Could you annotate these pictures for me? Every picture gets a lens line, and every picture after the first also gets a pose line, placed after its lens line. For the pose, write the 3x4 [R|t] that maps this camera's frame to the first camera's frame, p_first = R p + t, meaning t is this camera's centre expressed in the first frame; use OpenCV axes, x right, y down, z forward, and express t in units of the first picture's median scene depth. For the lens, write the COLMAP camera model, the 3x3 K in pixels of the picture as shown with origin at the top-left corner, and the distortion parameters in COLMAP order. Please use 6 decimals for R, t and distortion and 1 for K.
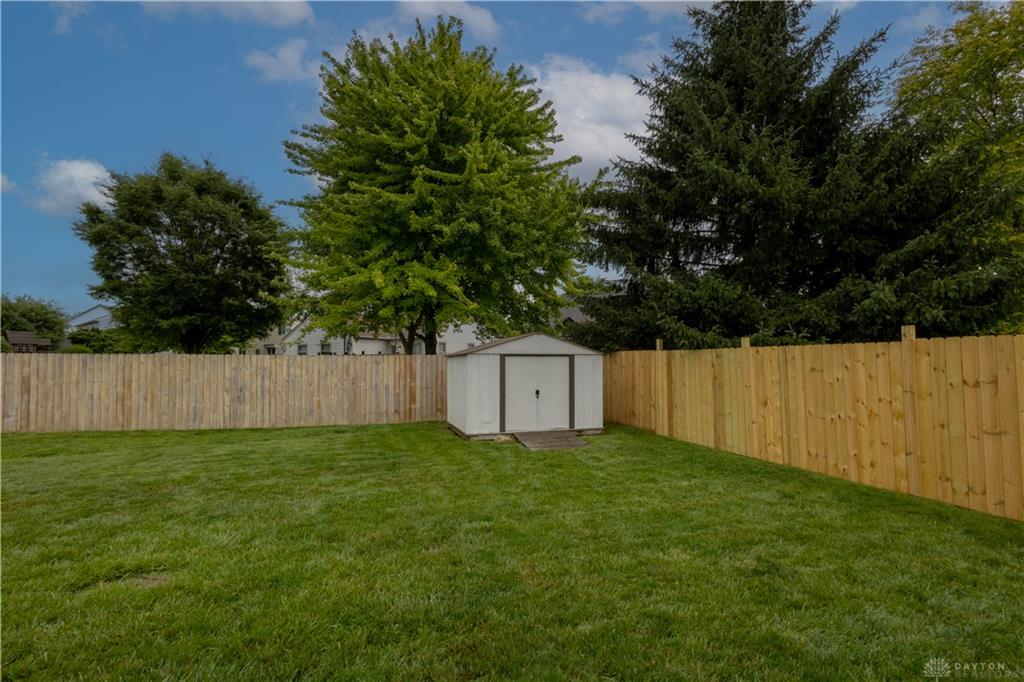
lens RADIAL K [[467.1, 0, 512.4], [0, 467.1, 347.1], [0, 0, 1]] dist [0.013655, -0.000220]
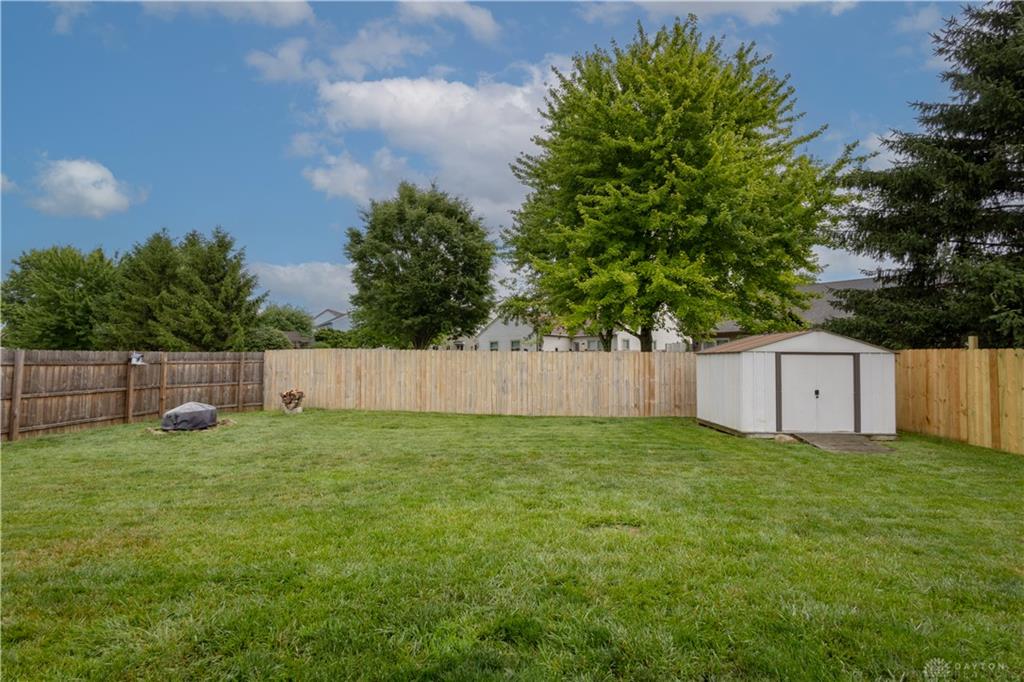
lens RADIAL K [[467.1, 0, 512.4], [0, 467.1, 347.1], [0, 0, 1]] dist [0.013655, -0.000220]
pose [[0.951998, 0.002811, -0.306091, -0.204667], [-0.000538, 0.999972, 0.007509, -0.001933], [0.306104, -0.006984, 0.951973, -0.085494]]
